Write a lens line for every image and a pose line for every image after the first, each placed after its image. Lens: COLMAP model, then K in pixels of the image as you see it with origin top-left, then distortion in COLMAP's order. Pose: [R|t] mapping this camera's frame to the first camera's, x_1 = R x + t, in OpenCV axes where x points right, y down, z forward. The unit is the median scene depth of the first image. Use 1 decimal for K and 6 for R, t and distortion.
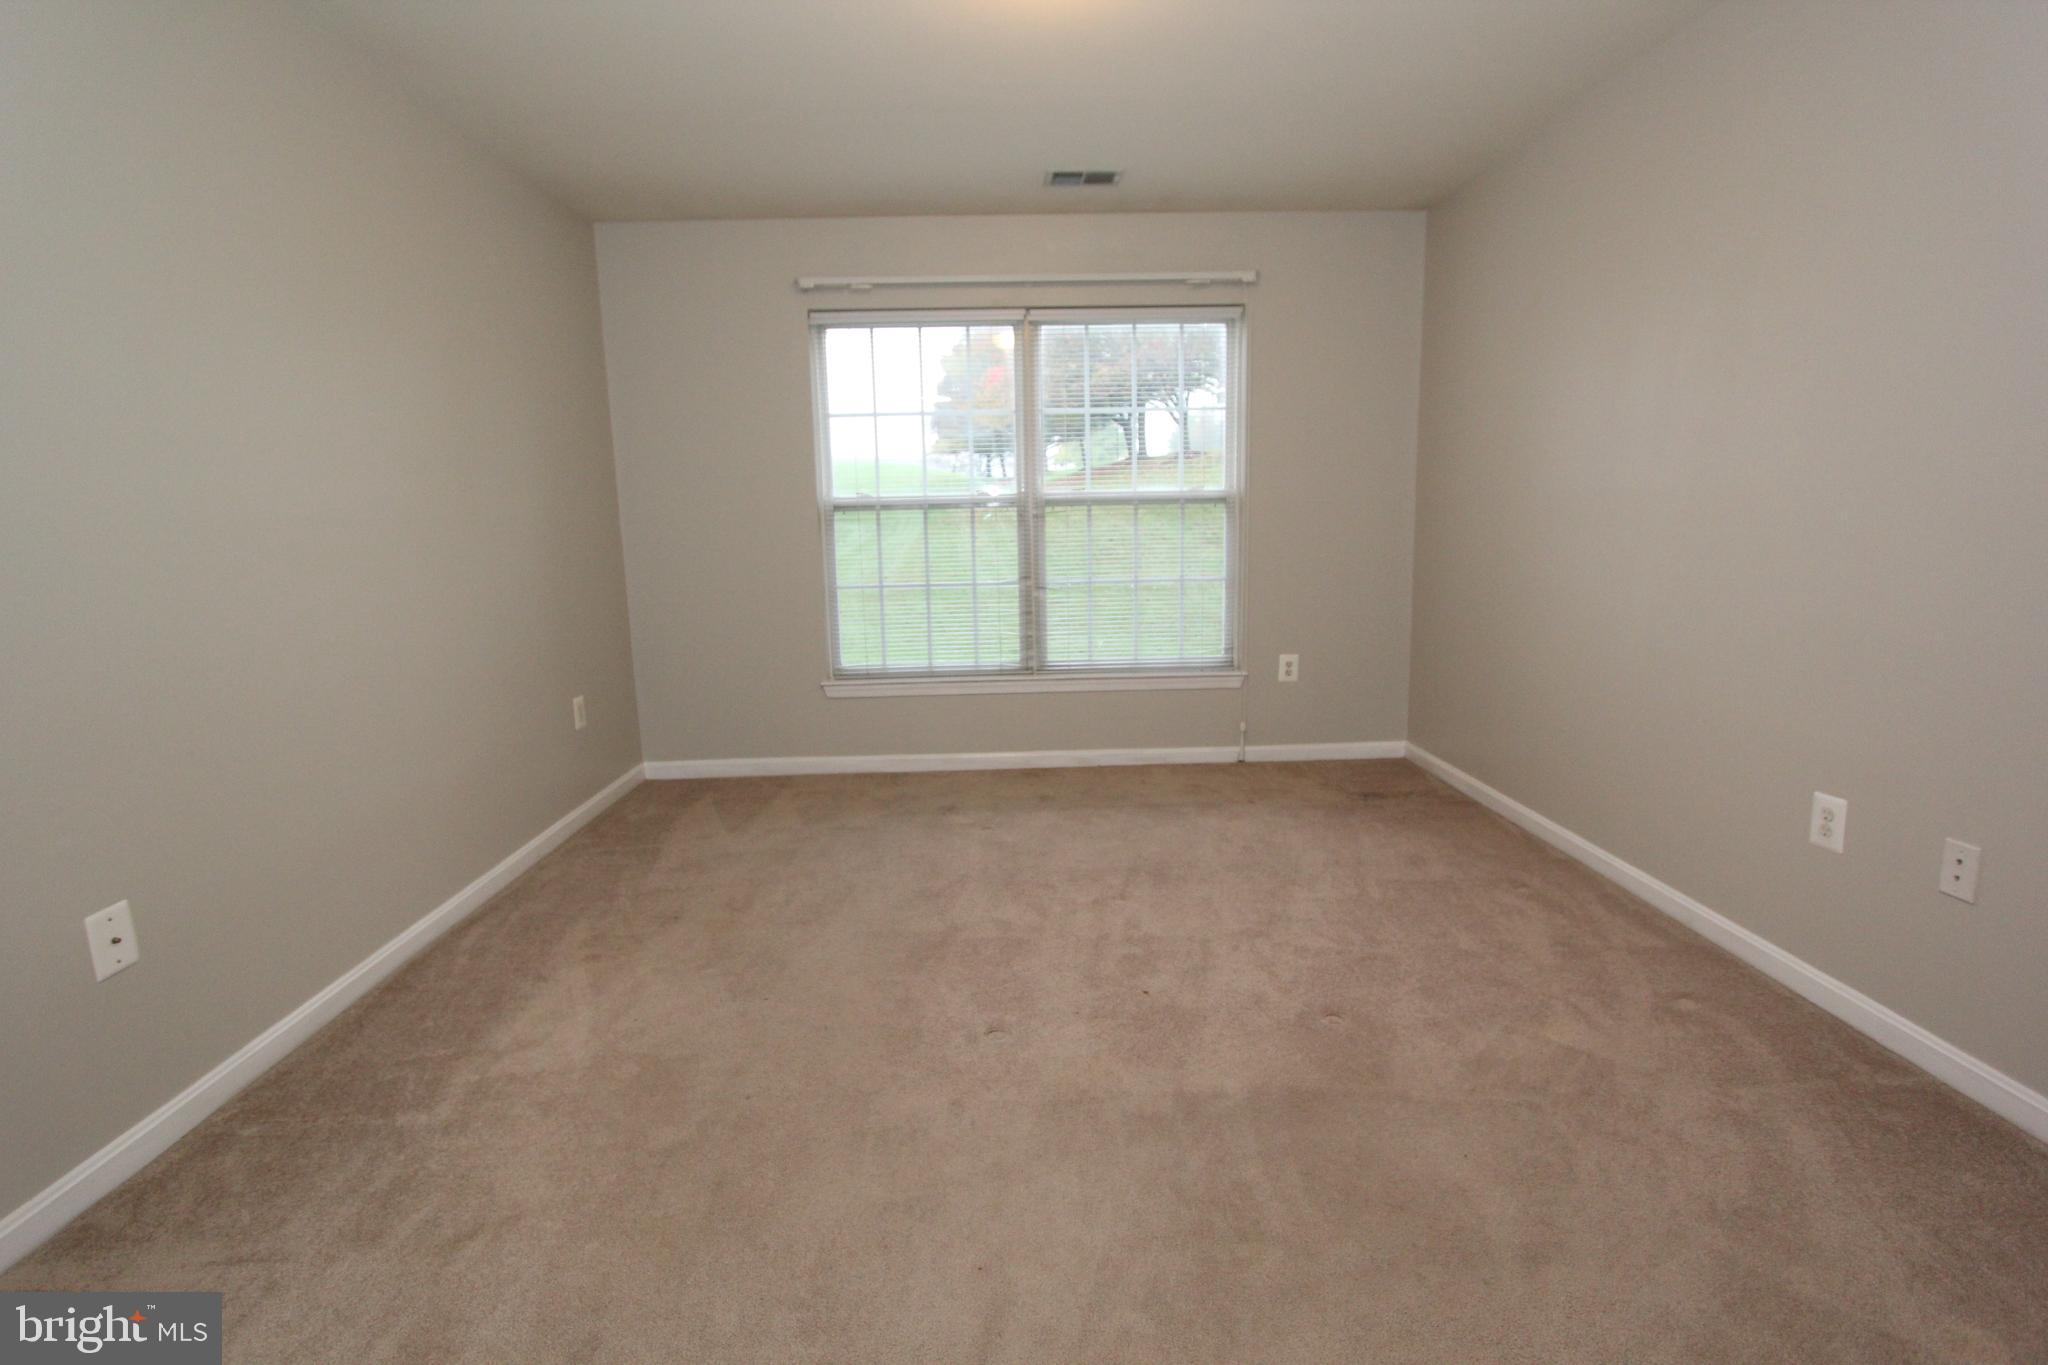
lens RADIAL K [[947.0, 0, 1026.1], [0, 947.0, 679.4], [0, 0, 1]] dist [-0.021685, 0.002881]
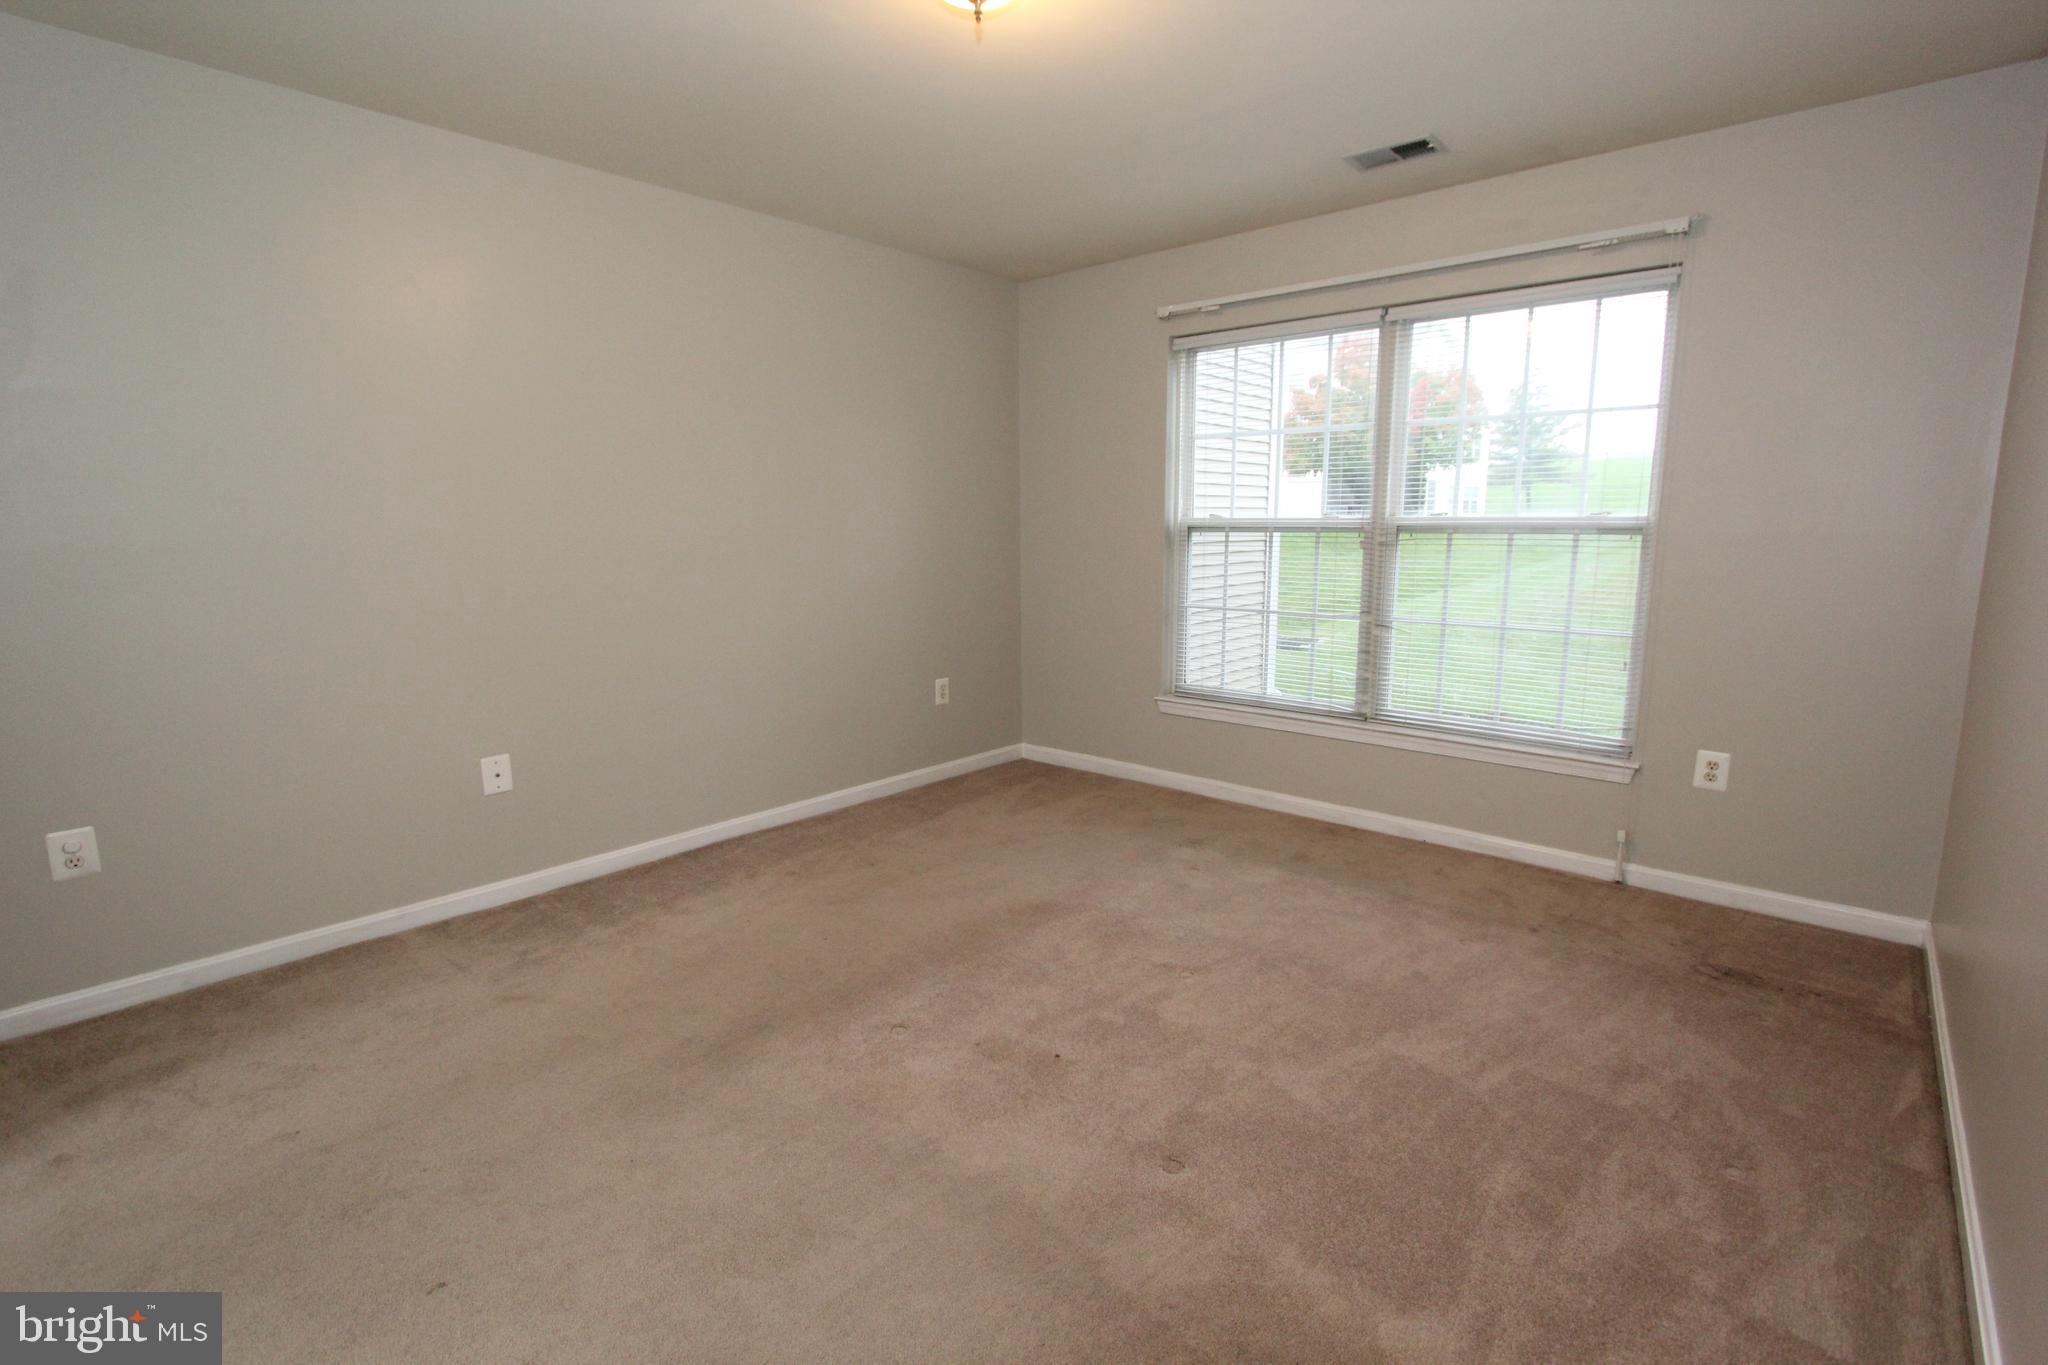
lens RADIAL K [[947.0, 0, 1025.4], [0, 947.0, 687.0], [0, 0, 1]] dist [-0.021685, 0.002881]
pose [[0.727473, 0.134403, -0.672844, 0.392998], [-0.130704, 0.989816, 0.056403, -0.049334], [0.673572, 0.046912, 0.737631, 0.145708]]
